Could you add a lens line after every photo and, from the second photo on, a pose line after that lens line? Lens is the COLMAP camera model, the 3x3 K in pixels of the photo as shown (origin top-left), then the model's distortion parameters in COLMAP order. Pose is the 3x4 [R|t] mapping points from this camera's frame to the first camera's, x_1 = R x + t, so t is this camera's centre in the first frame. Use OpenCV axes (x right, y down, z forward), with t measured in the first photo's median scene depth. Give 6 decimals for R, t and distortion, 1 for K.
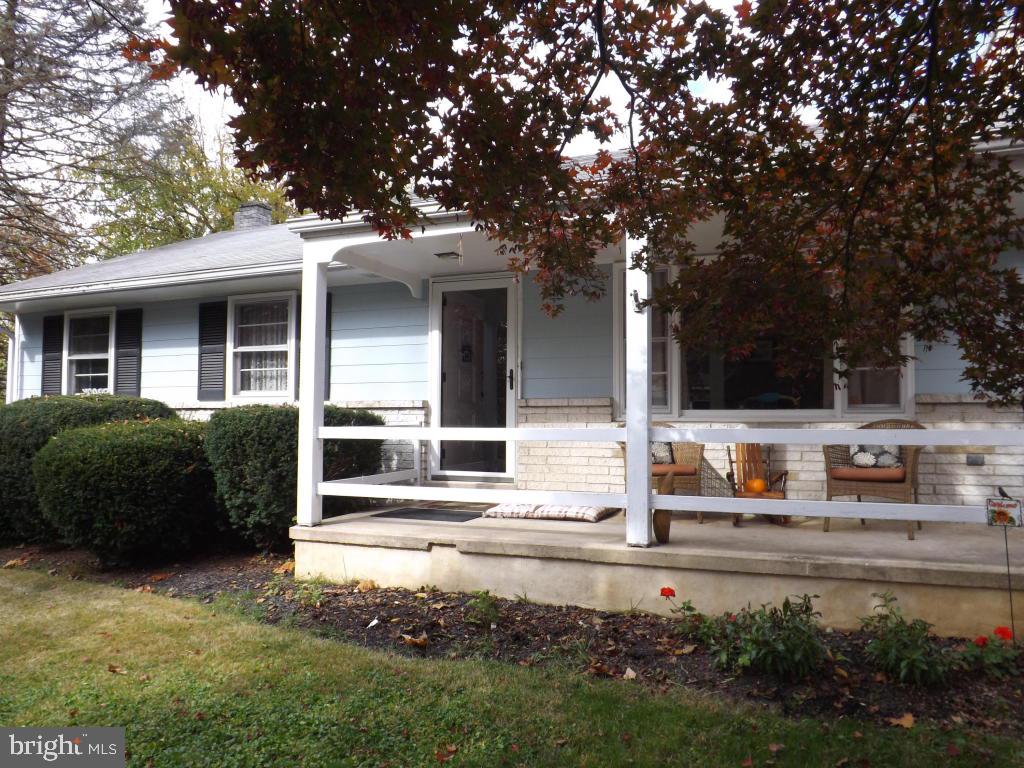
lens RADIAL K [[725.6, 0, 512.0], [0, 725.6, 384.0], [0, 0, 1]] dist [-0.035732, -0.001239]
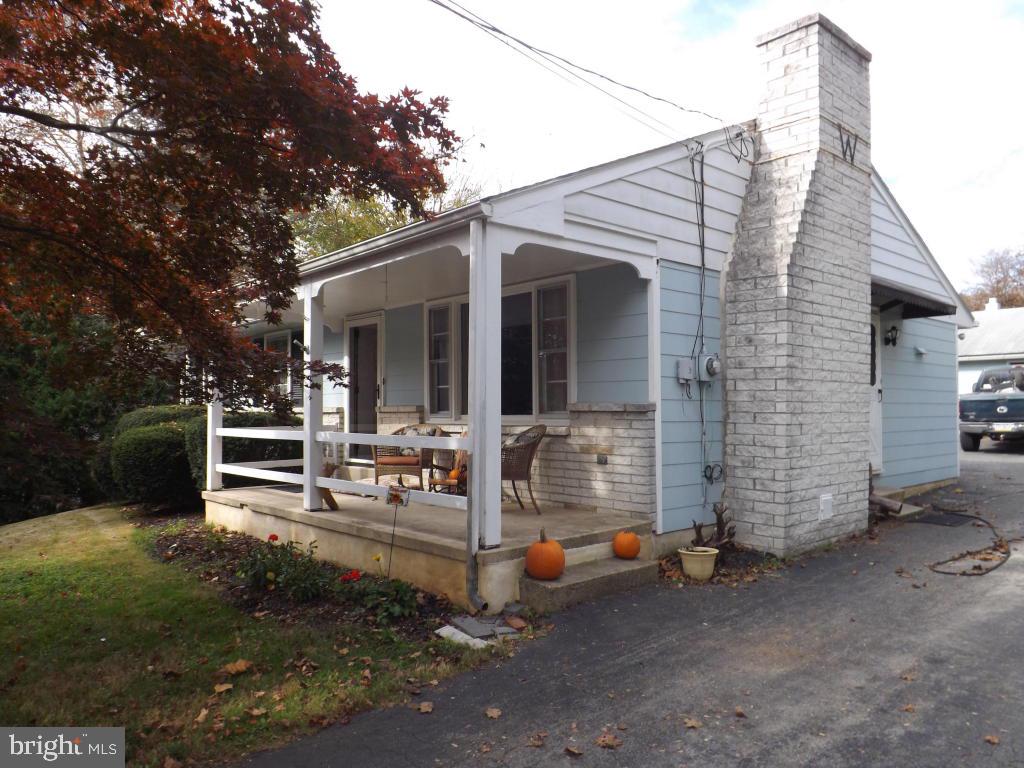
lens RADIAL K [[736.8, 0, 512.0], [0, 736.8, 384.0], [0, 0, 1]] dist [-0.004282, -0.001616]
pose [[0.894251, -0.023673, -0.446939, 0.952359], [0.031849, 0.999434, 0.010788, -0.031492], [0.446431, -0.023882, 0.894499, -0.129505]]
